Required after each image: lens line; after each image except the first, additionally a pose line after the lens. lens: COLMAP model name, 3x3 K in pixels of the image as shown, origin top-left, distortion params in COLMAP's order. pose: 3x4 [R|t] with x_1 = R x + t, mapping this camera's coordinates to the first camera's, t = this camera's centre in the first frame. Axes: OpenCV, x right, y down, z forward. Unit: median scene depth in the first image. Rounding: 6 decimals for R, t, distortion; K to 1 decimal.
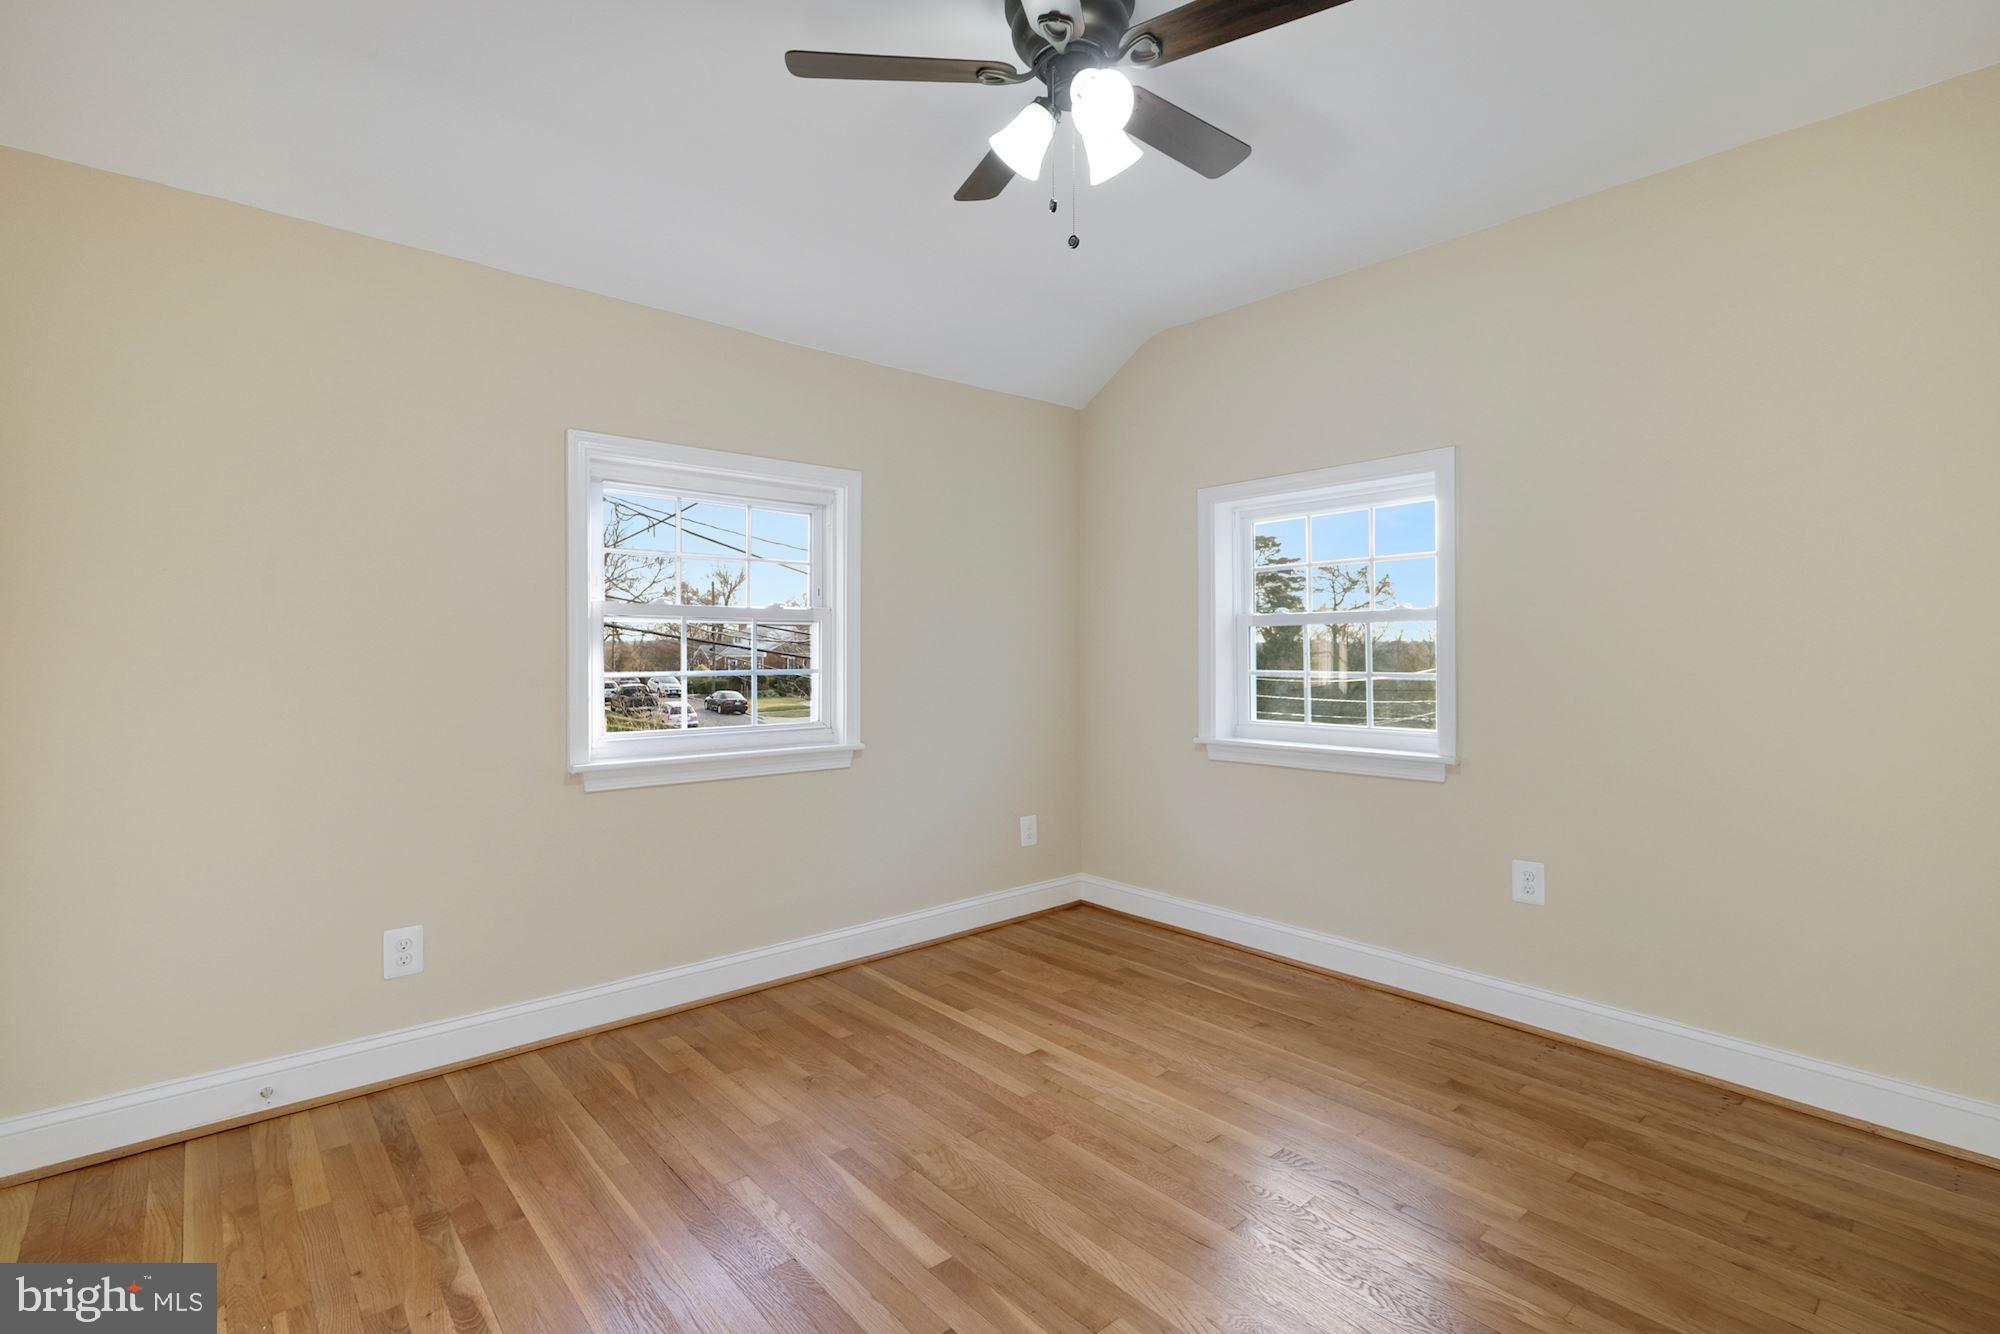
lens RADIAL K [[919.6, 0, 1005.4], [0, 919.6, 646.9], [0, 0, 1]] dist [0.000990, -0.000229]
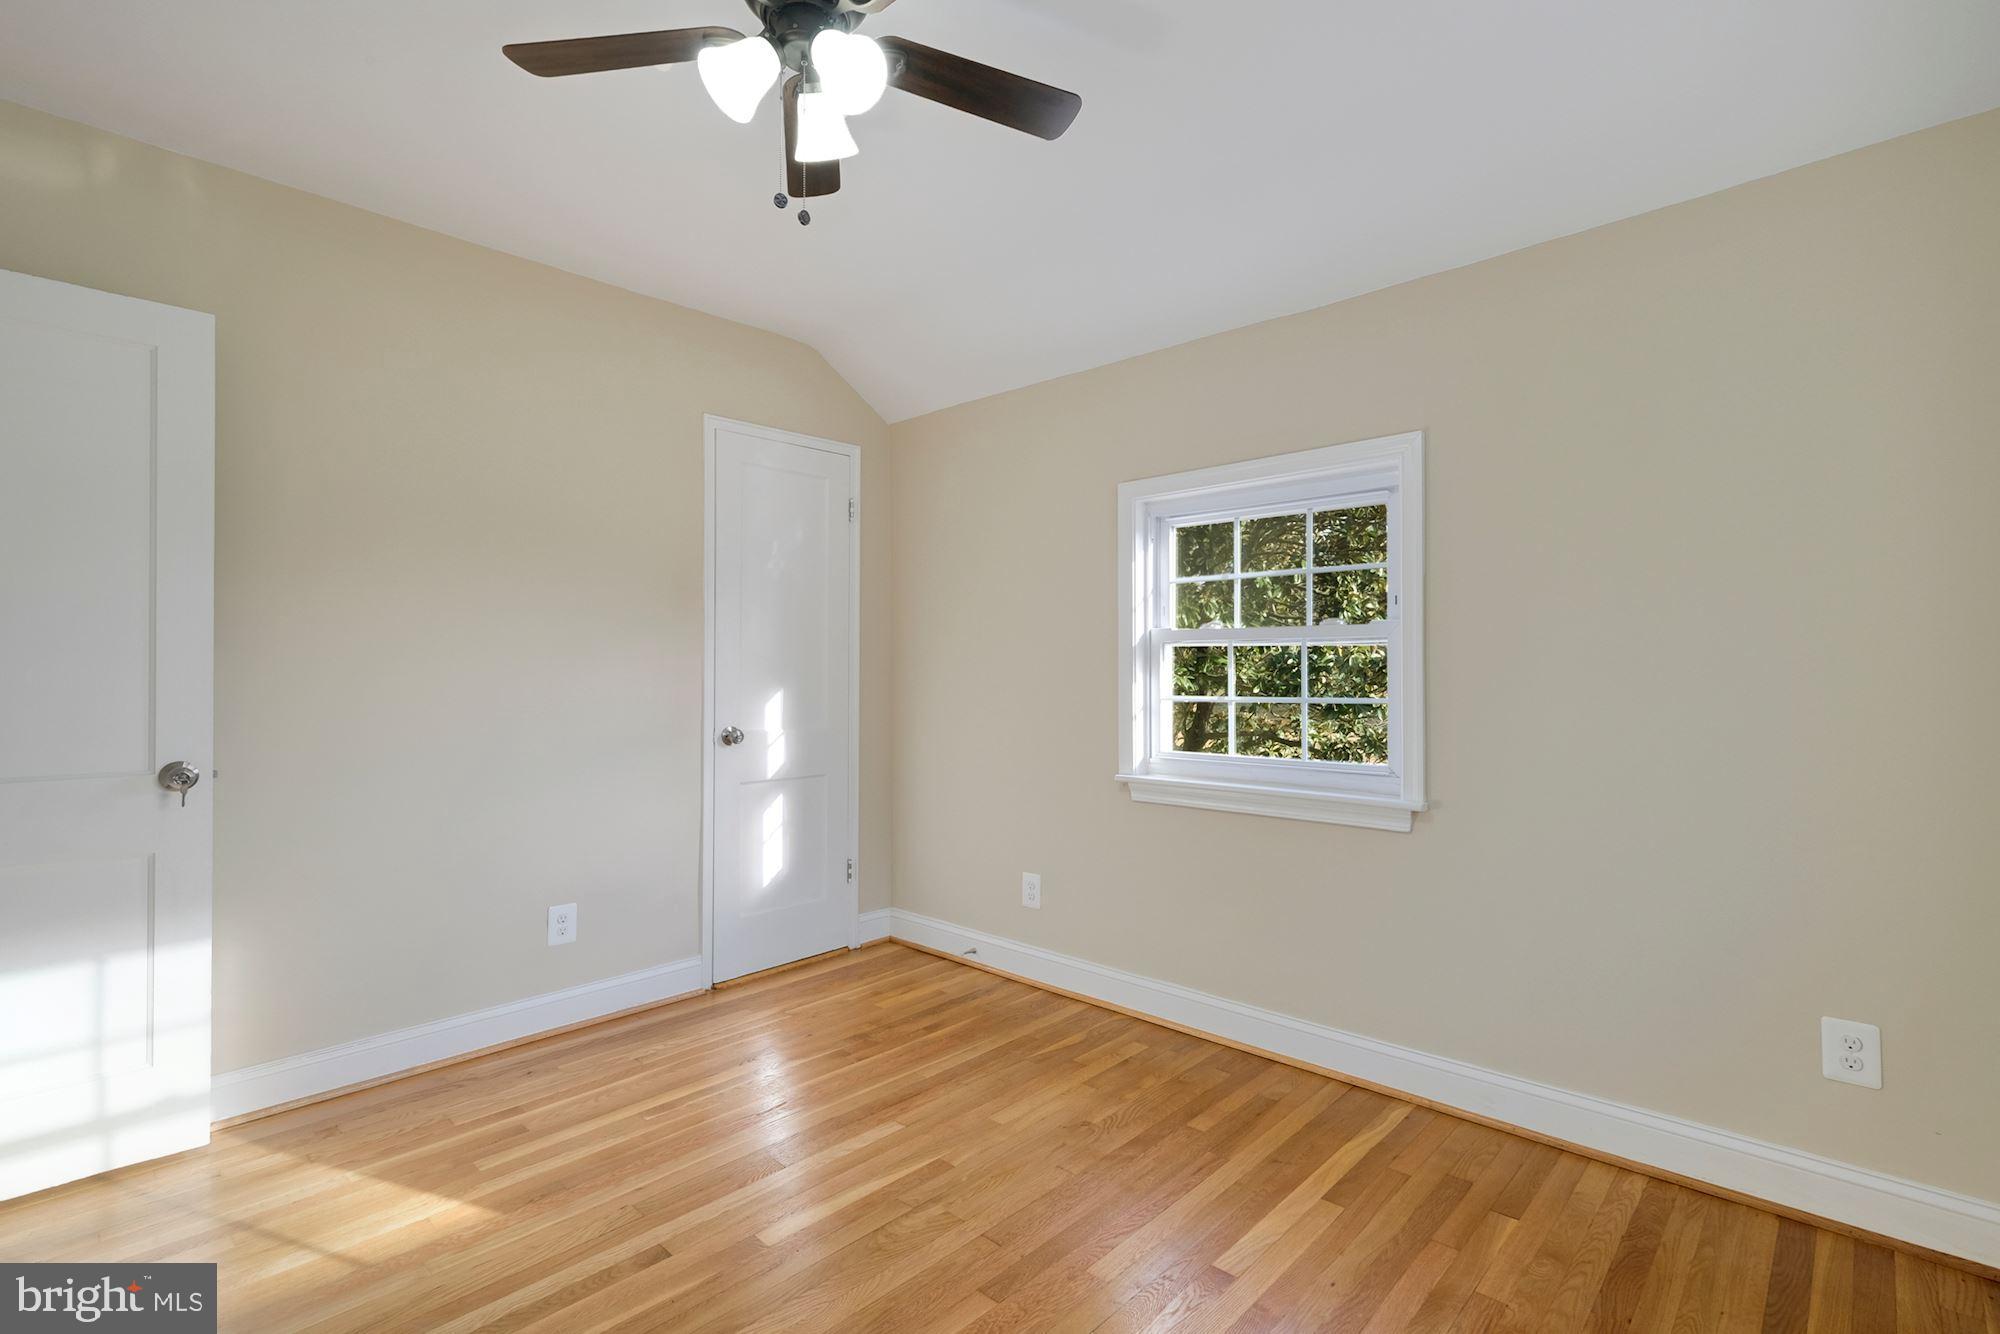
lens RADIAL K [[922.8, 0, 1021.3], [0, 922.8, 665.4], [0, 0, 1]] dist [0.001843, -0.000262]
pose [[0.112850, -0.003267, -0.993607, 0.704748], [0.004620, 0.999986, -0.002763, -0.005097], [0.993601, -0.004279, 0.112864, 0.792310]]
